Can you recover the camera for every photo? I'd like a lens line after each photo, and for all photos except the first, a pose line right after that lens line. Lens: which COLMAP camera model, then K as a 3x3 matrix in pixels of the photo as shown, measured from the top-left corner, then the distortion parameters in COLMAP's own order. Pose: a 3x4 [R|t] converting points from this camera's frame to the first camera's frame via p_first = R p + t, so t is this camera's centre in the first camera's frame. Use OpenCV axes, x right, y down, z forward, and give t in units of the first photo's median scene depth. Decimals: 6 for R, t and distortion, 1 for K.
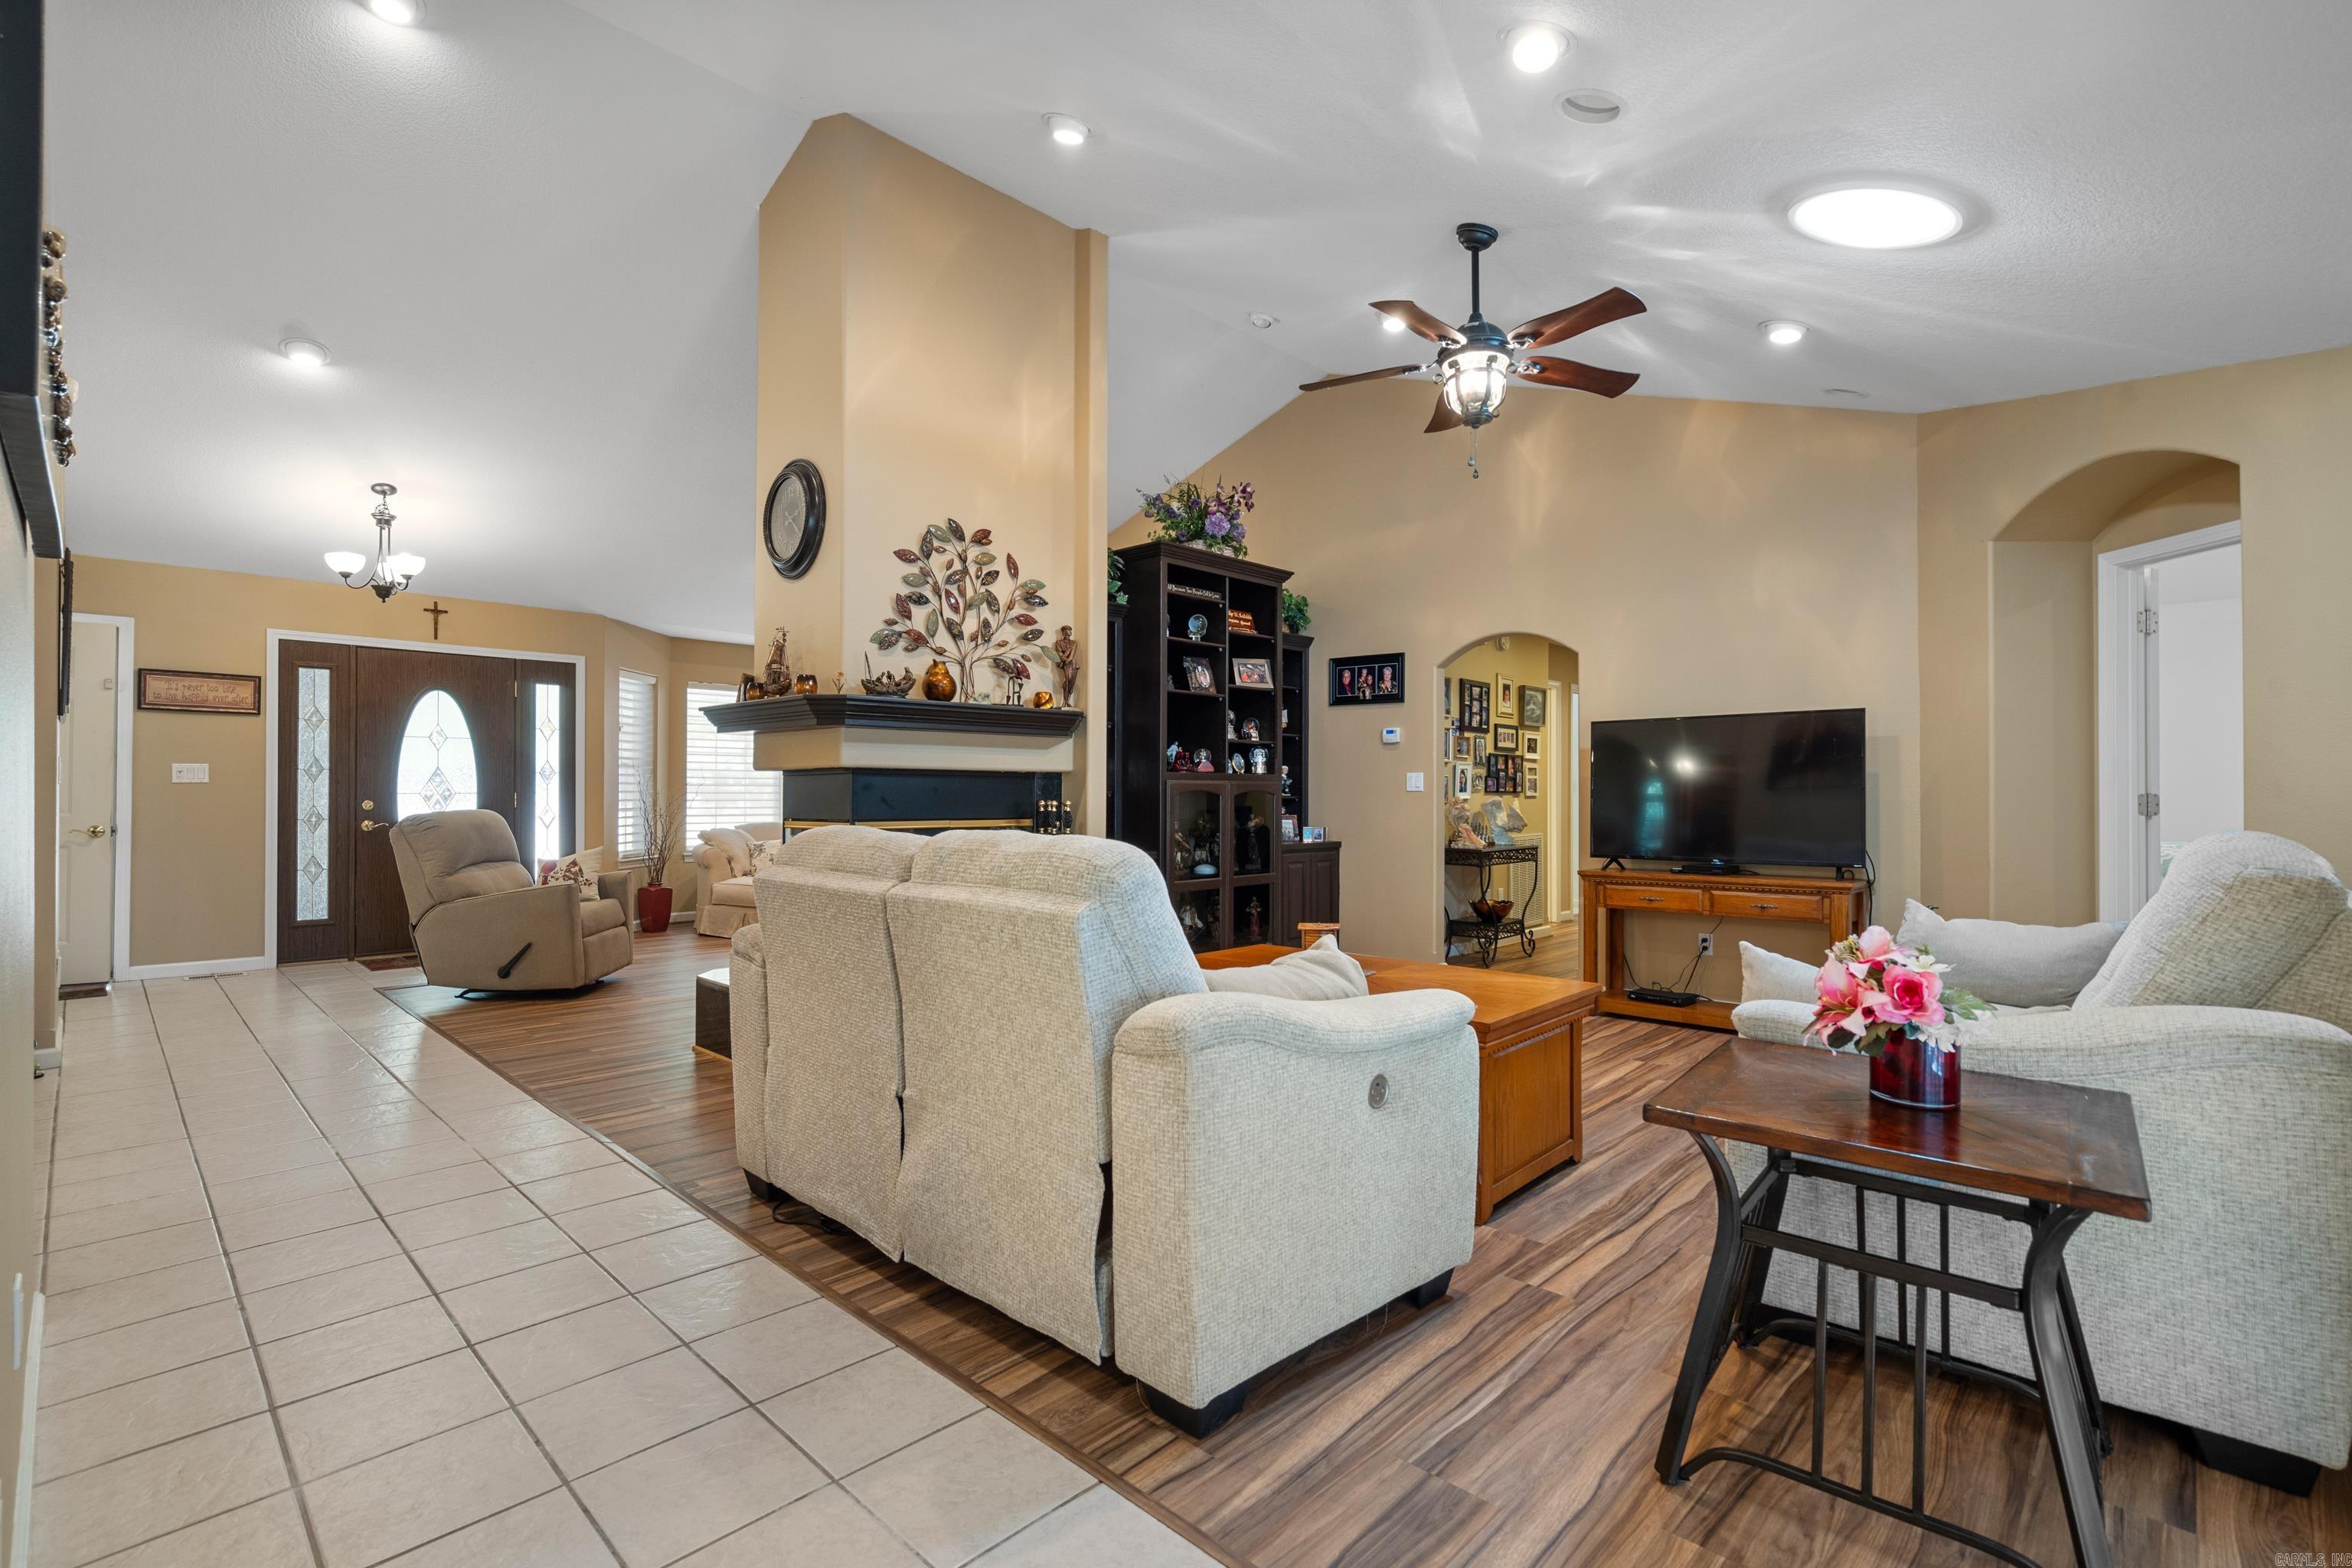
lens RADIAL K [[1072.4, 0, 1179.8], [0, 1072.4, 803.4], [0, 0, 1]] dist [-0.001040, 0.000405]
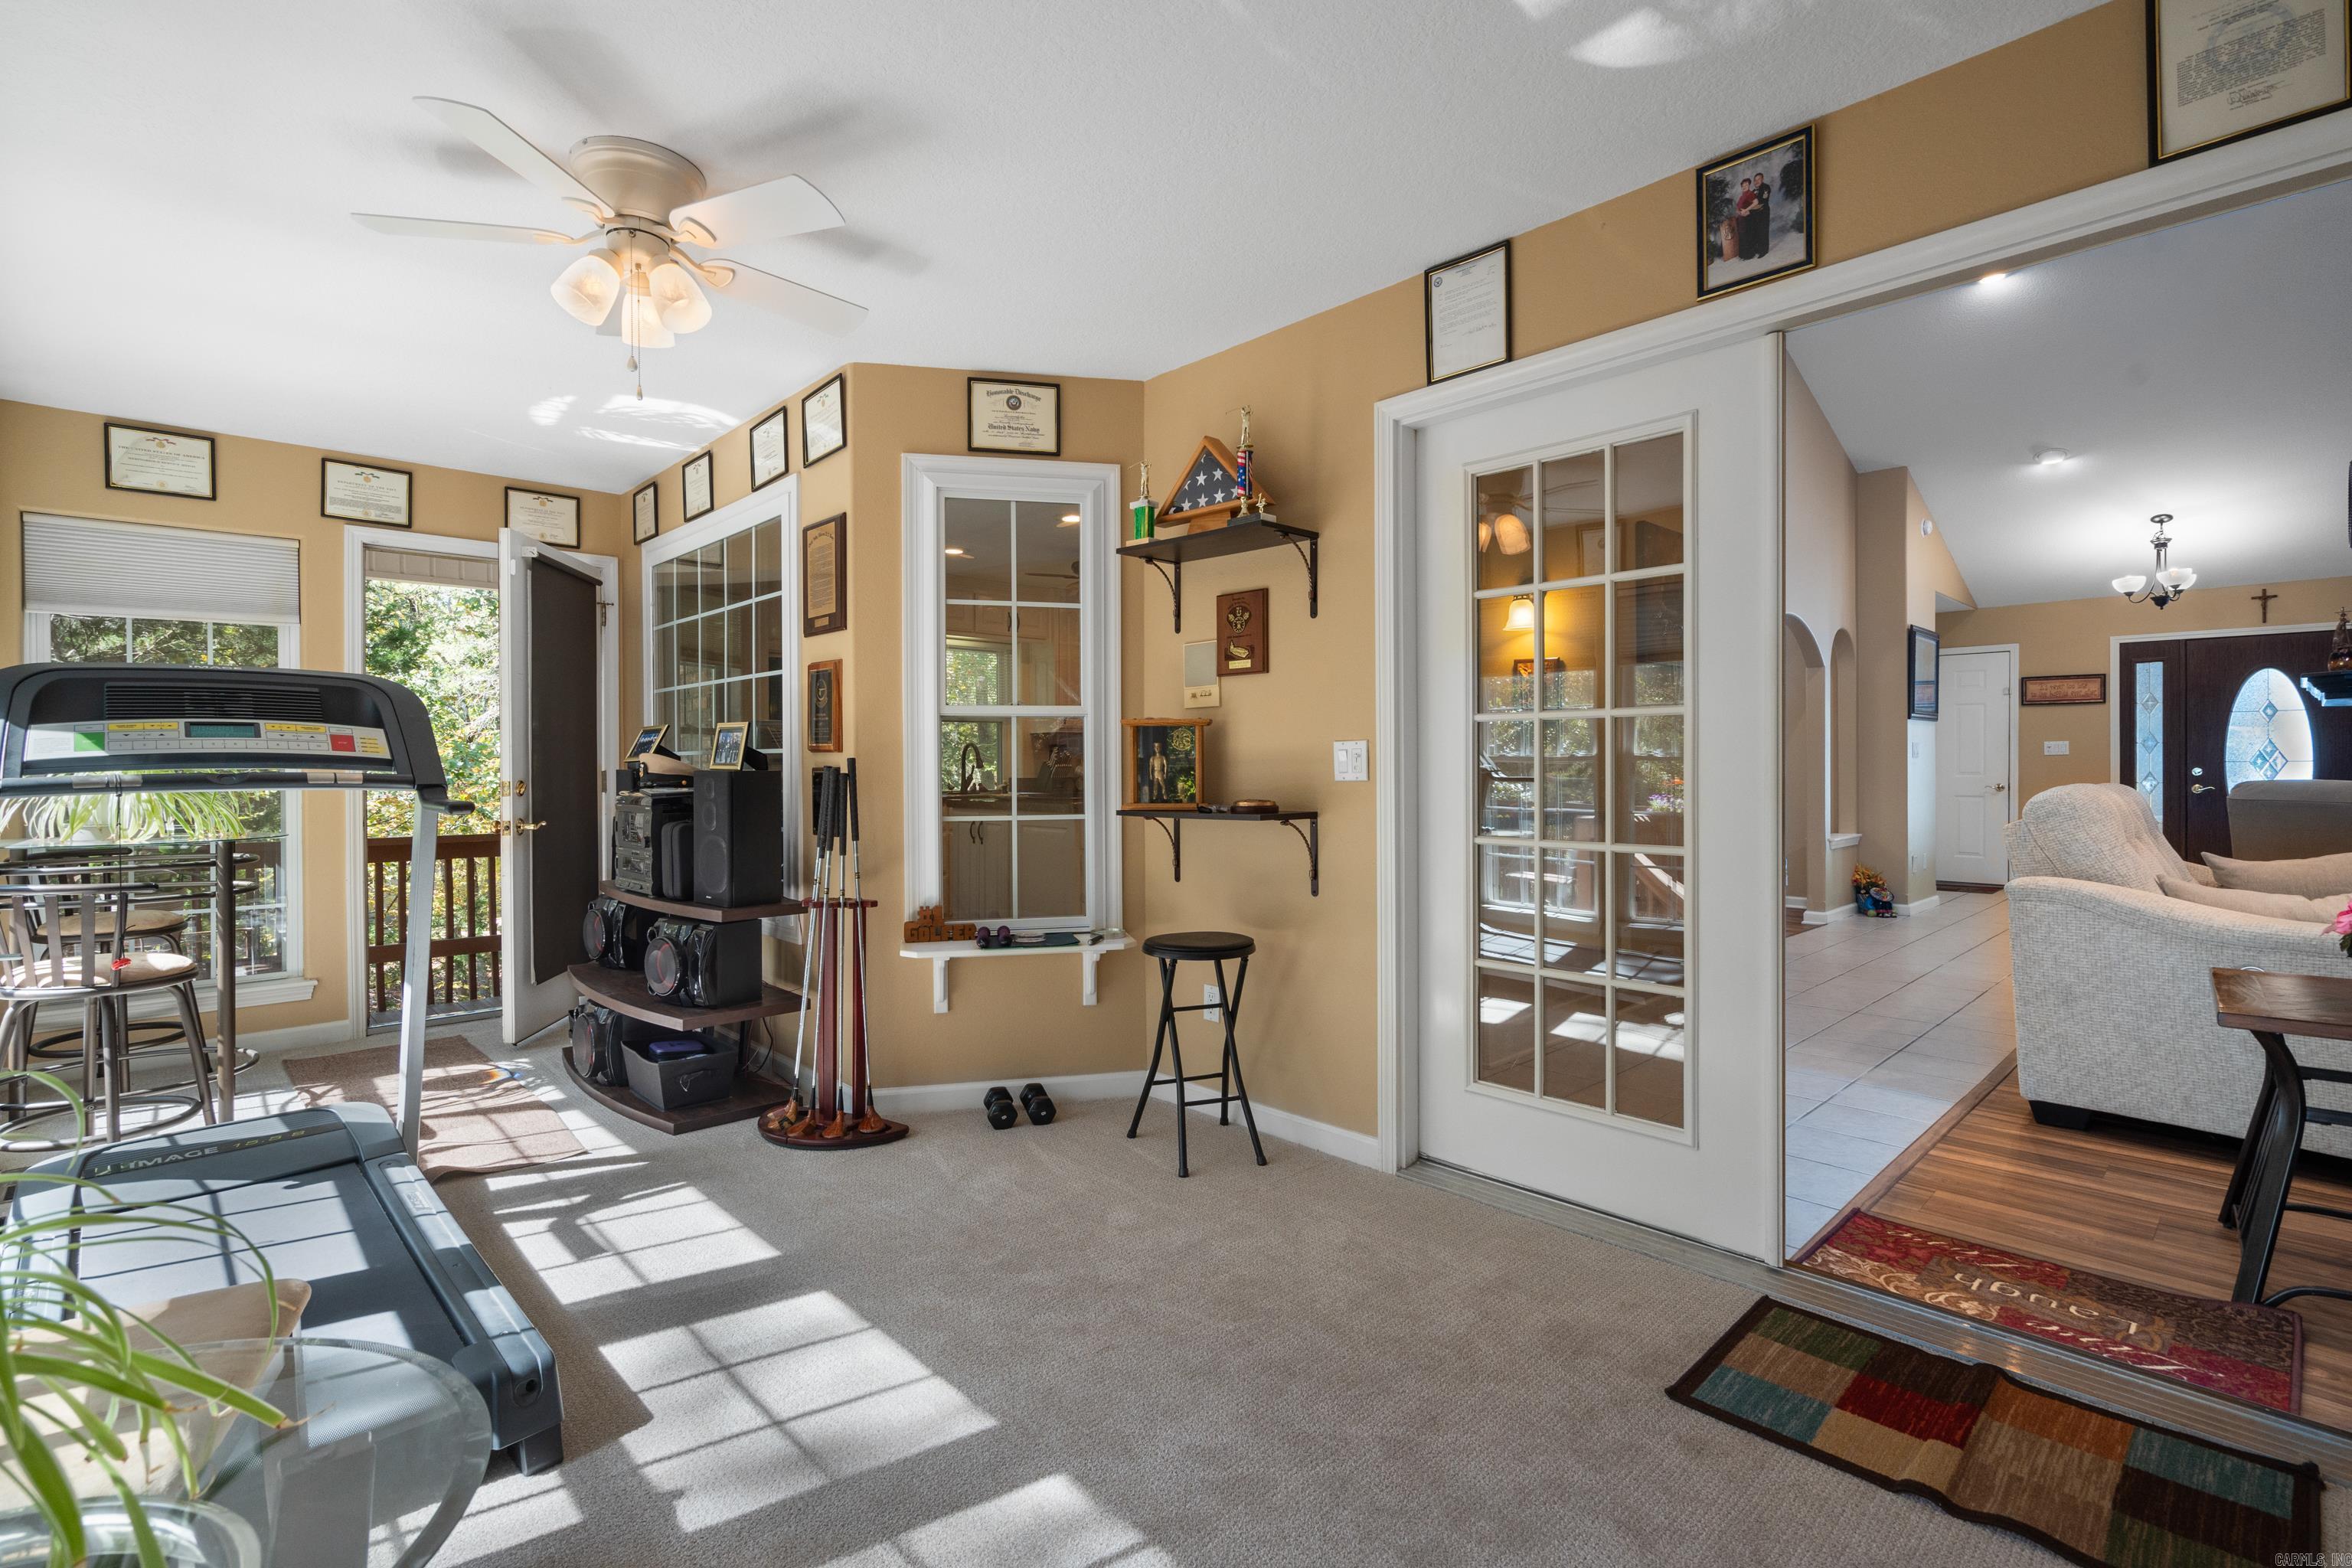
lens RADIAL K [[1072.4, 0, 1179.0], [0, 1072.4, 776.1], [0, 0, 1]] dist [-0.001040, 0.000405]
pose [[-0.027550, 0.008507, -0.999584, 0.718075], [-0.008293, 0.999927, 0.008739, 0.007973], [0.999586, 0.008531, -0.027478, -0.146447]]
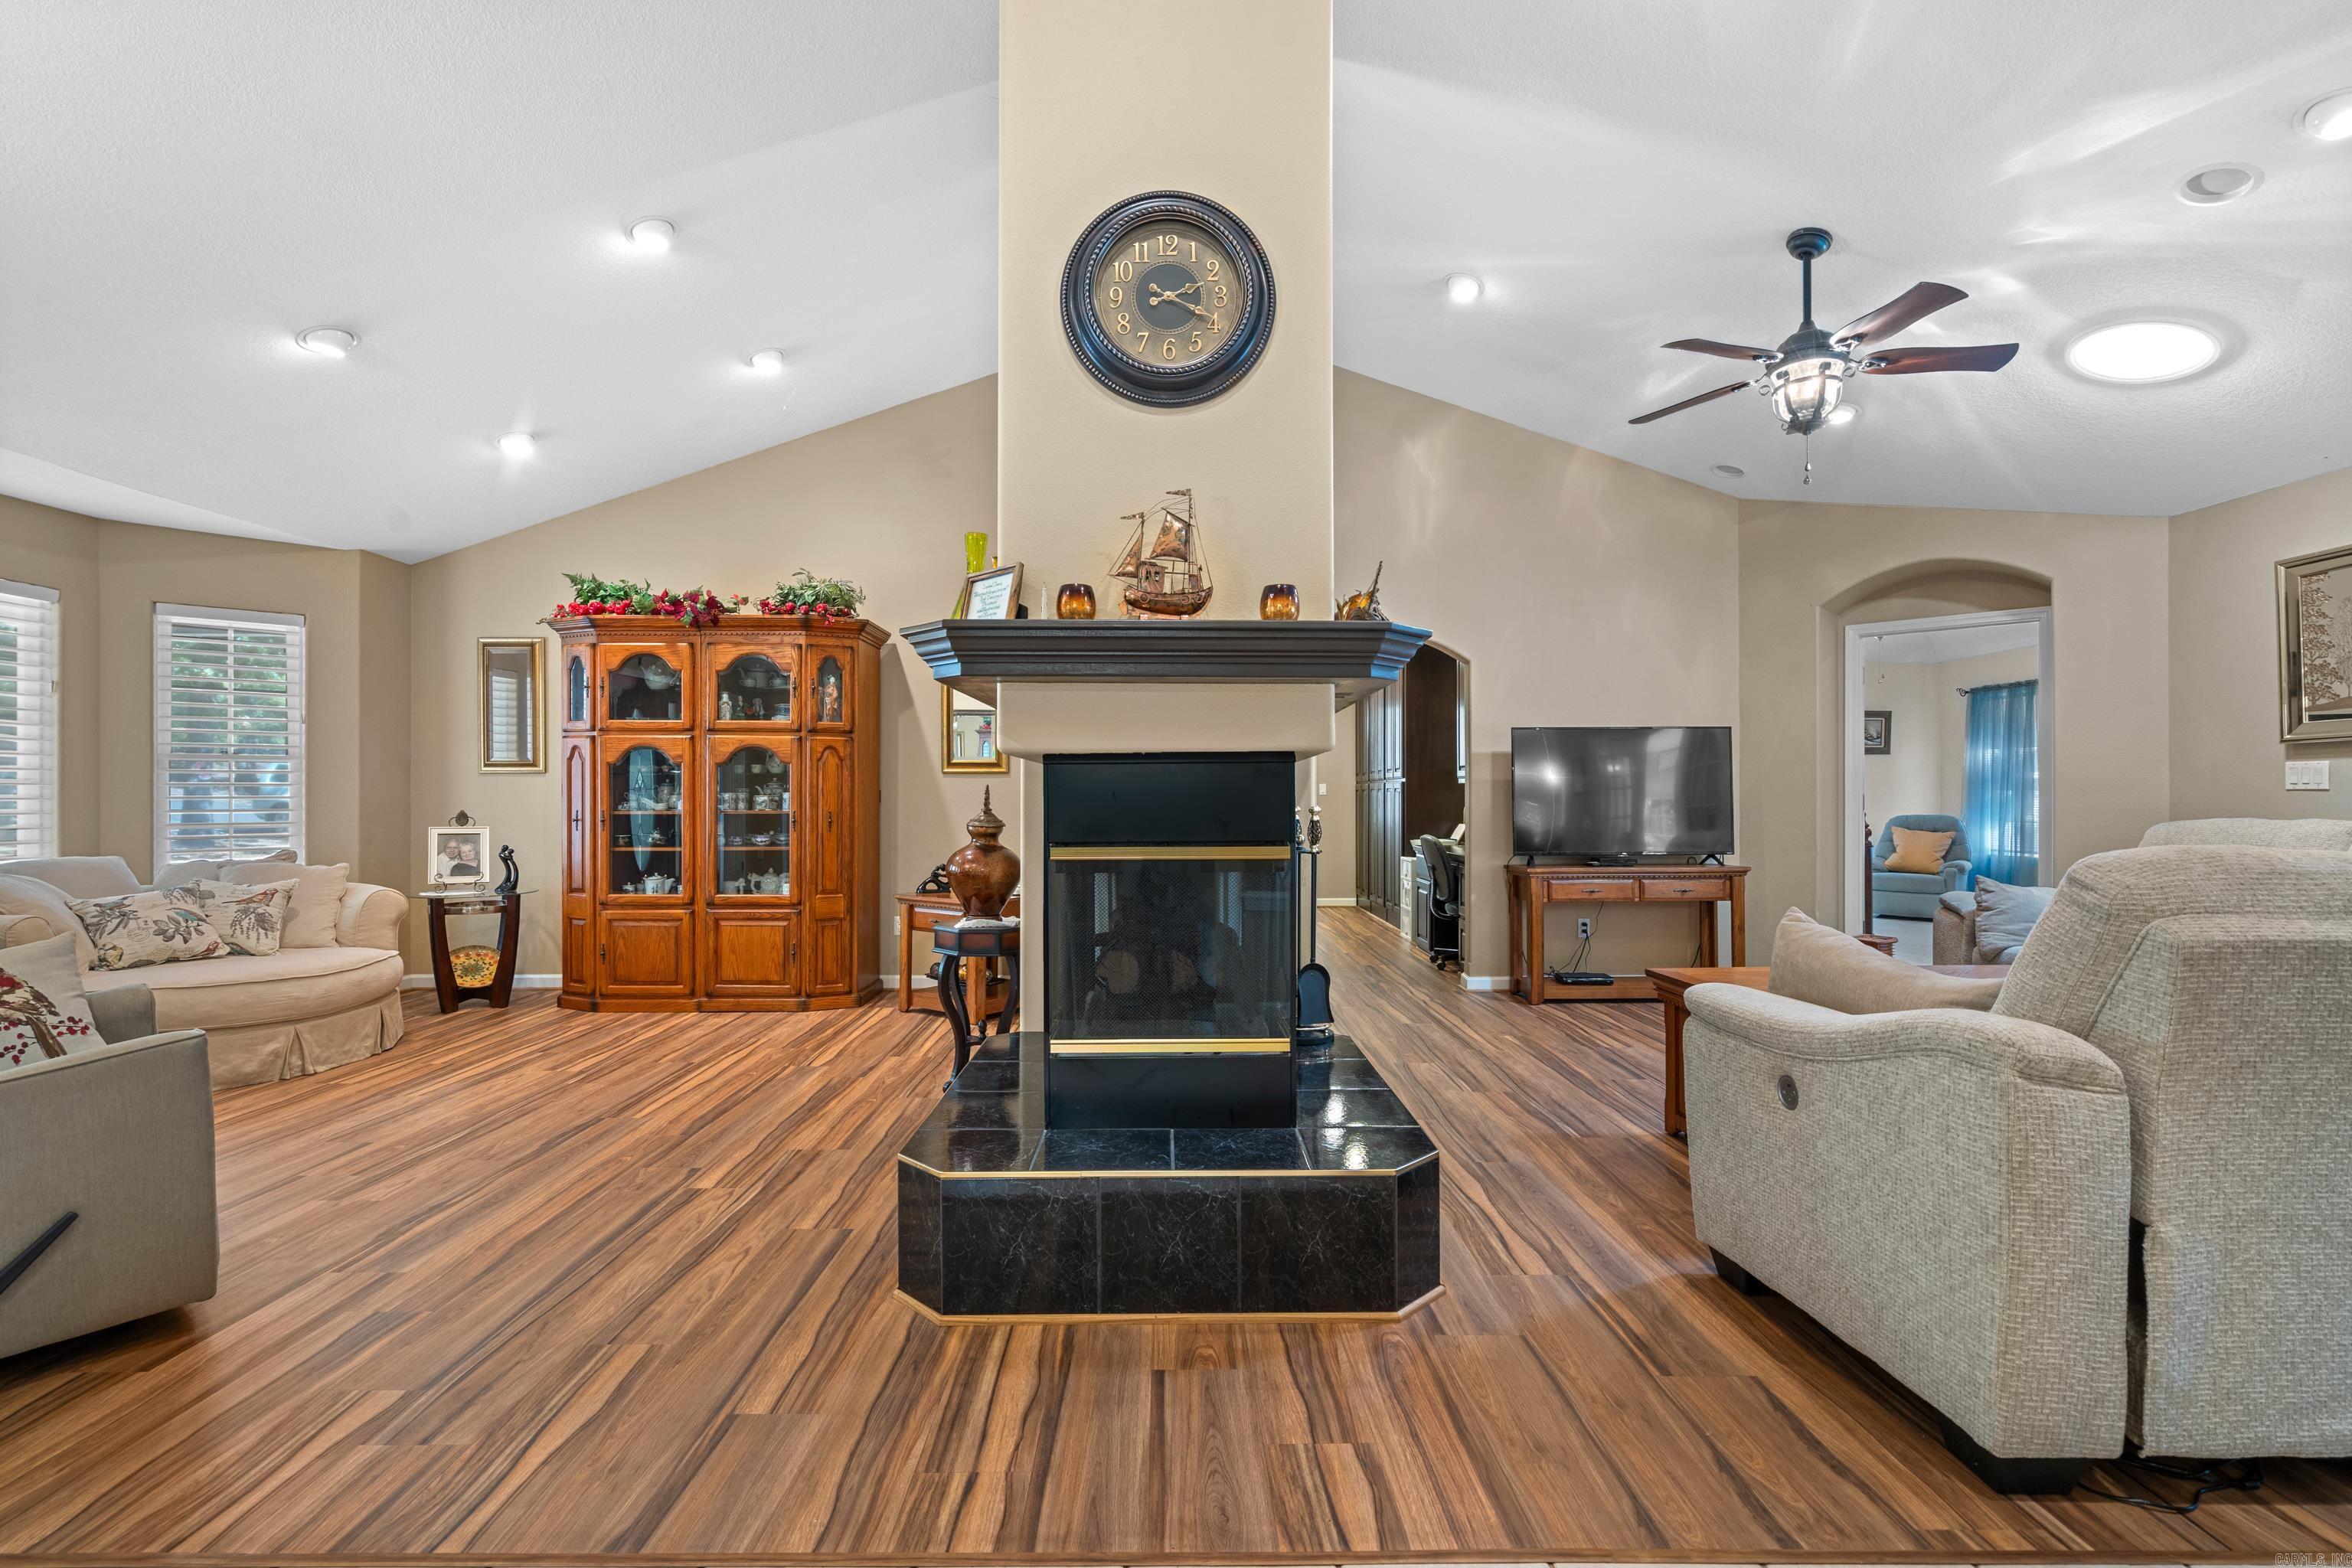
lens RADIAL K [[1072.4, 0, 1169.2], [0, 1072.4, 793.3], [0, 0, 1]] dist [-0.001040, 0.000405]
pose [[0.715814, -0.000440, 0.698291, -0.673103], [0.011517, 0.999871, -0.011176, -0.003885], [-0.698196, 0.016042, 0.715727, 0.543561]]
